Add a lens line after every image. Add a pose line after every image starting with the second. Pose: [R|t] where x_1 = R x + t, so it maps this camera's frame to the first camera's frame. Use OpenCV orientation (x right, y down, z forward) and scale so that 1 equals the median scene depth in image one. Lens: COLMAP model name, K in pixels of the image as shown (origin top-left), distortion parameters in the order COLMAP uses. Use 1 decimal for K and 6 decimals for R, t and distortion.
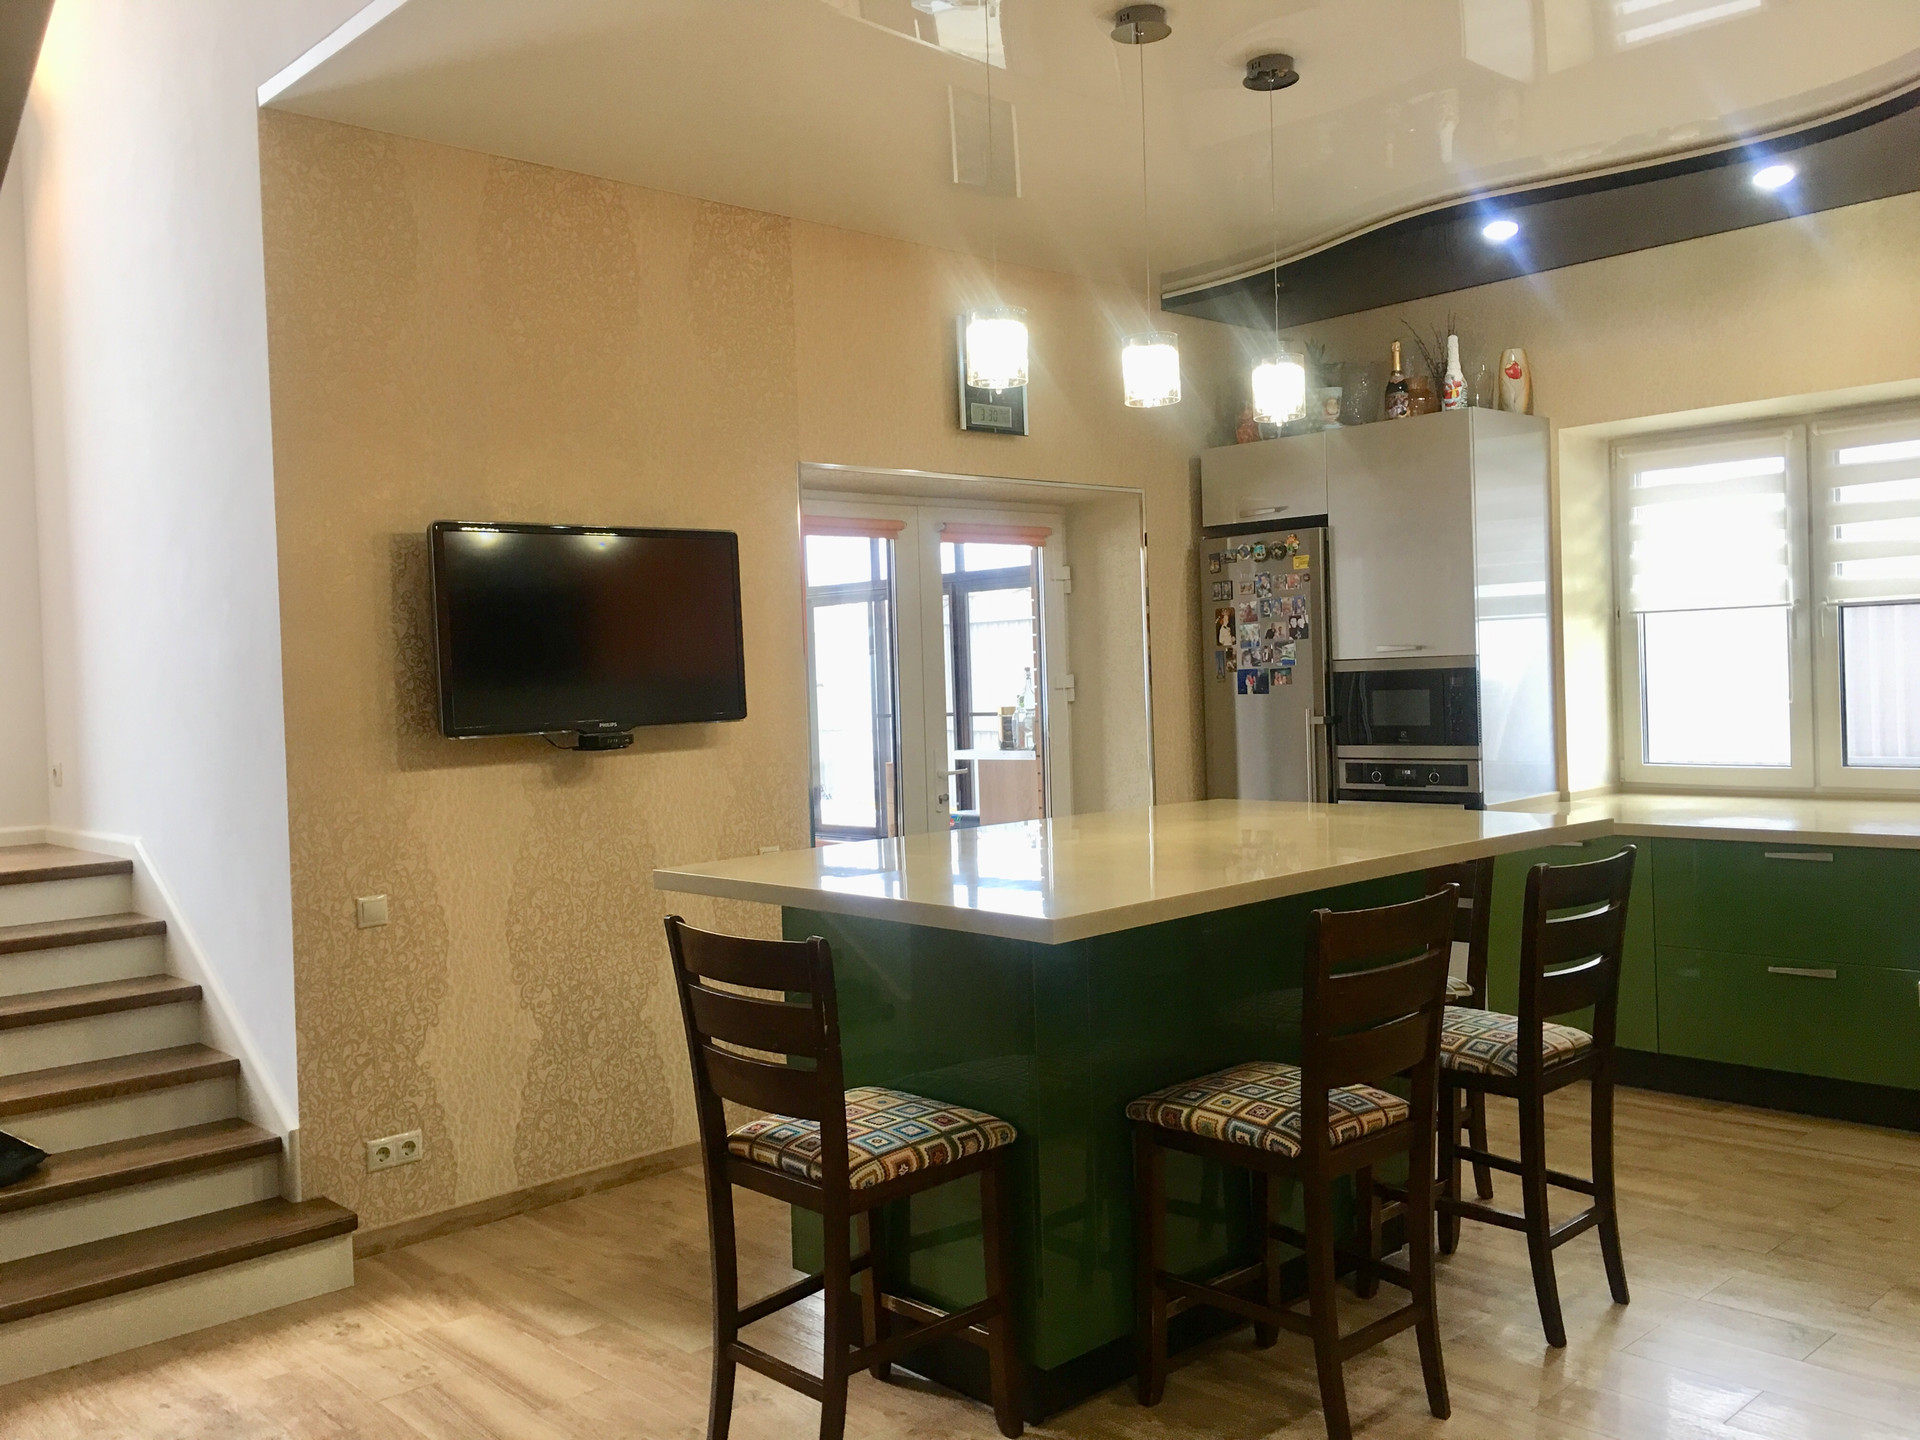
lens RADIAL K [[1662.1, 0, 922.8], [0, 1662.1, 702.9], [0, 0, 1]] dist [0.071687, -0.079059]
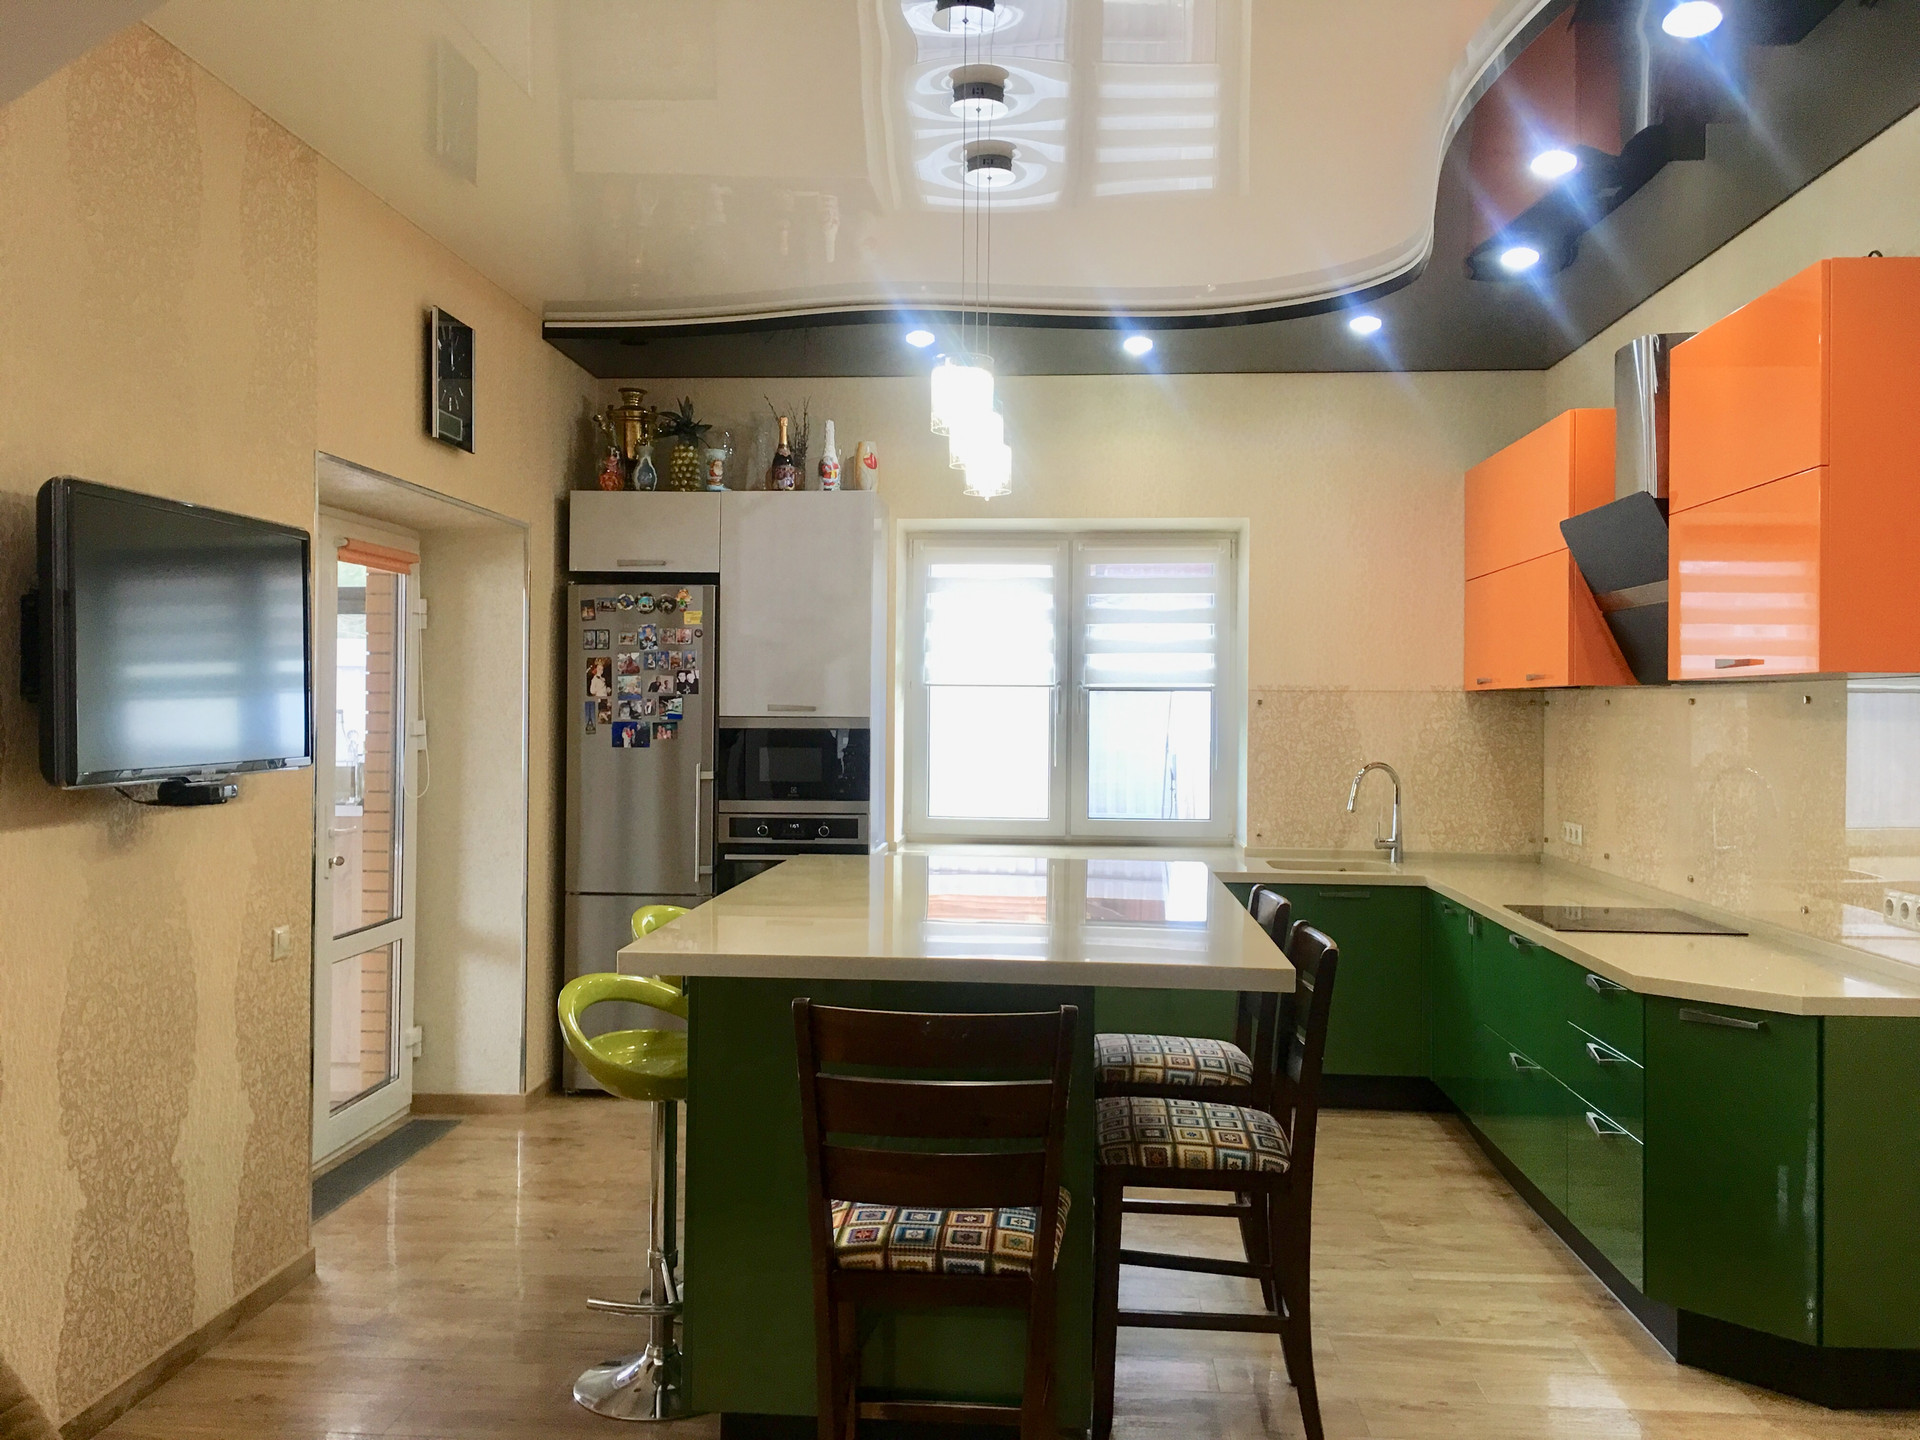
lens RADIAL K [[1662.1, 0, 960.1], [0, 1662.1, 712.3], [0, 0, 1]] dist [0.071687, -0.079059]
pose [[0.729413, 0.039936, 0.682907, -0.345877], [-0.022290, 0.999152, -0.034623, 0.003850], [-0.683710, 0.010033, 0.729685, 0.161071]]
